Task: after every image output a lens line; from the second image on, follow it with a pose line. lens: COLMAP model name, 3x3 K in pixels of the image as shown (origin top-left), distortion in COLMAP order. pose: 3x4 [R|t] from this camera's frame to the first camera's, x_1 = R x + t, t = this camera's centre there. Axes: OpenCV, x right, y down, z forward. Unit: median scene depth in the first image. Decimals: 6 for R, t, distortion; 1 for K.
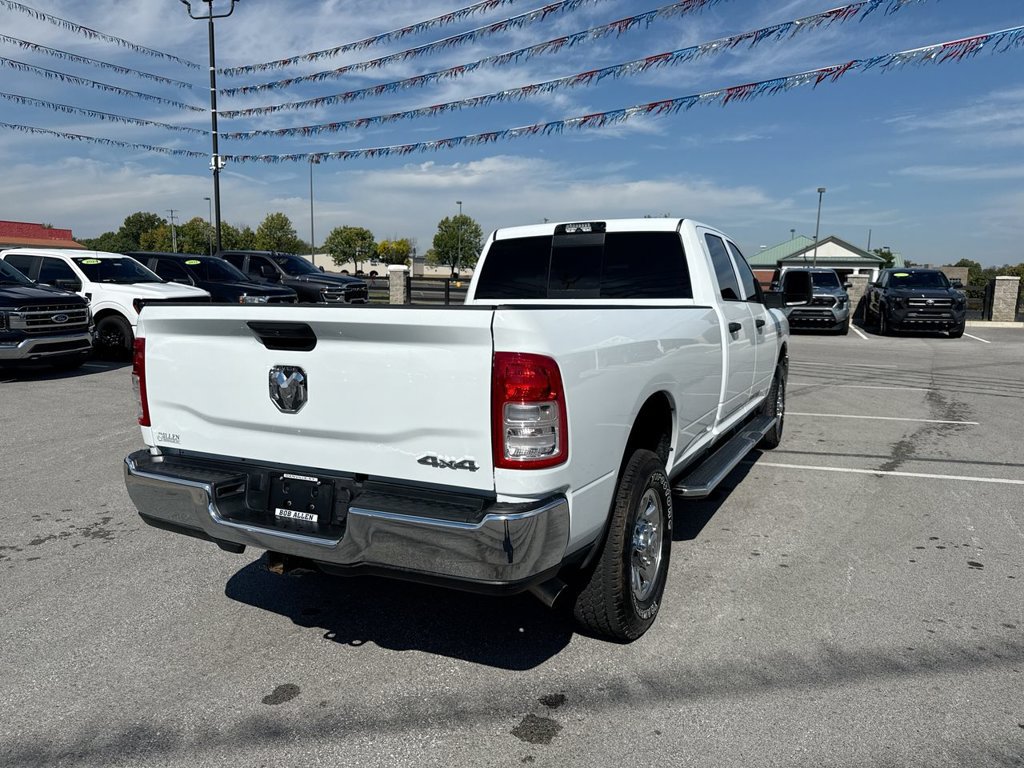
lens RADIAL K [[714.8, 0, 502.3], [0, 714.8, 385.6], [0, 0, 1]] dist [0.102161, -0.157995]
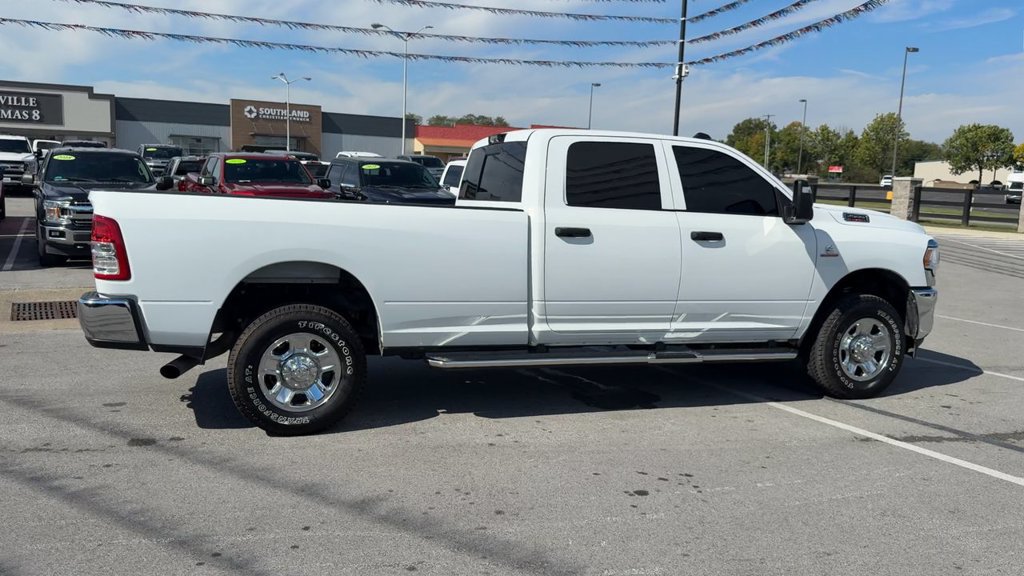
lens RADIAL K [[812.2, 0, 481.4], [0, 812.2, 303.4], [0, 0, 1]] dist [0.076016, -0.151709]
pose [[0.708574, 0.114148, -0.696343, 1.012509], [-0.119778, 0.991965, 0.040725, -0.010389], [0.695396, 0.054550, 0.716553, 0.078138]]
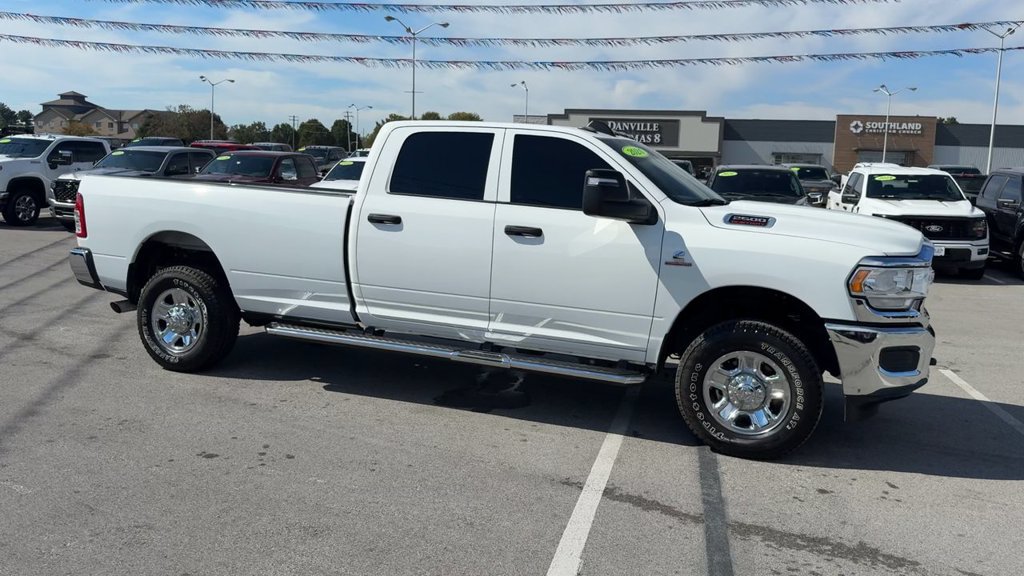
lens RADIAL K [[827.8, 0, 505.2], [0, 827.8, 258.8], [0, 0, 1]] dist [0.107964, -0.169055]
pose [[0.091239, 0.086849, -0.992035, 1.490180], [-0.175432, 0.982011, 0.069836, -0.132114], [0.980255, 0.167663, 0.104833, 0.998937]]
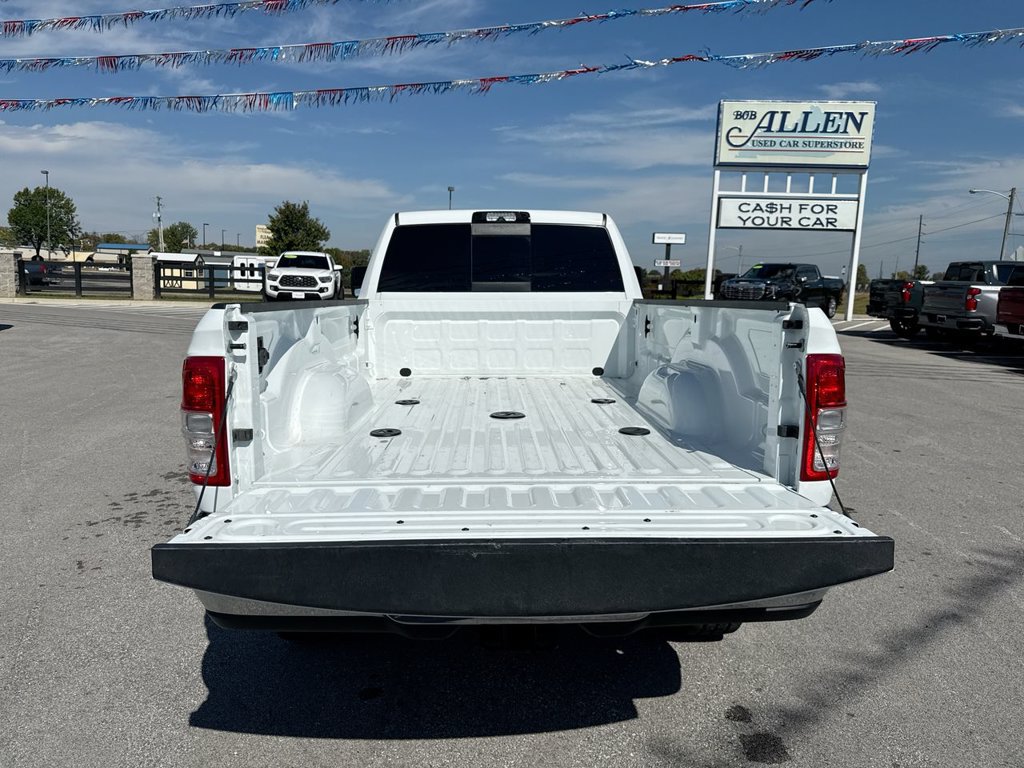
lens RADIAL K [[723.8, 0, 512.0], [0, 723.8, 384.0], [0, 0, 1]] dist [0.008990, -0.038533]
pose [[0.869465, -0.063675, 0.489874, -0.359294], [0.057325, 0.997964, 0.027973, -0.027143], [-0.490657, 0.003761, 0.871344, 0.171177]]
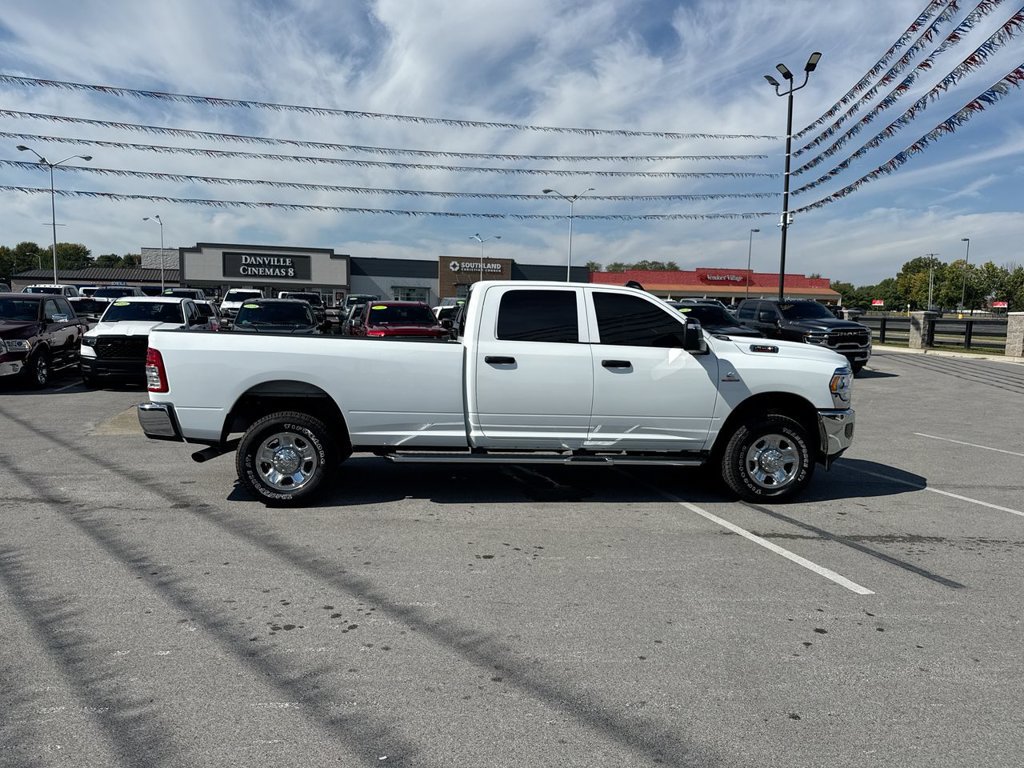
lens RADIAL K [[714.8, 0, 502.3], [0, 714.8, 385.6], [0, 0, 1]] dist [0.102161, -0.157995]
pose [[0.541410, 0.077614, -0.837169, 1.375483], [-0.128718, 0.991643, 0.008692, -0.043155], [0.830847, 0.103052, 0.546876, 0.271736]]
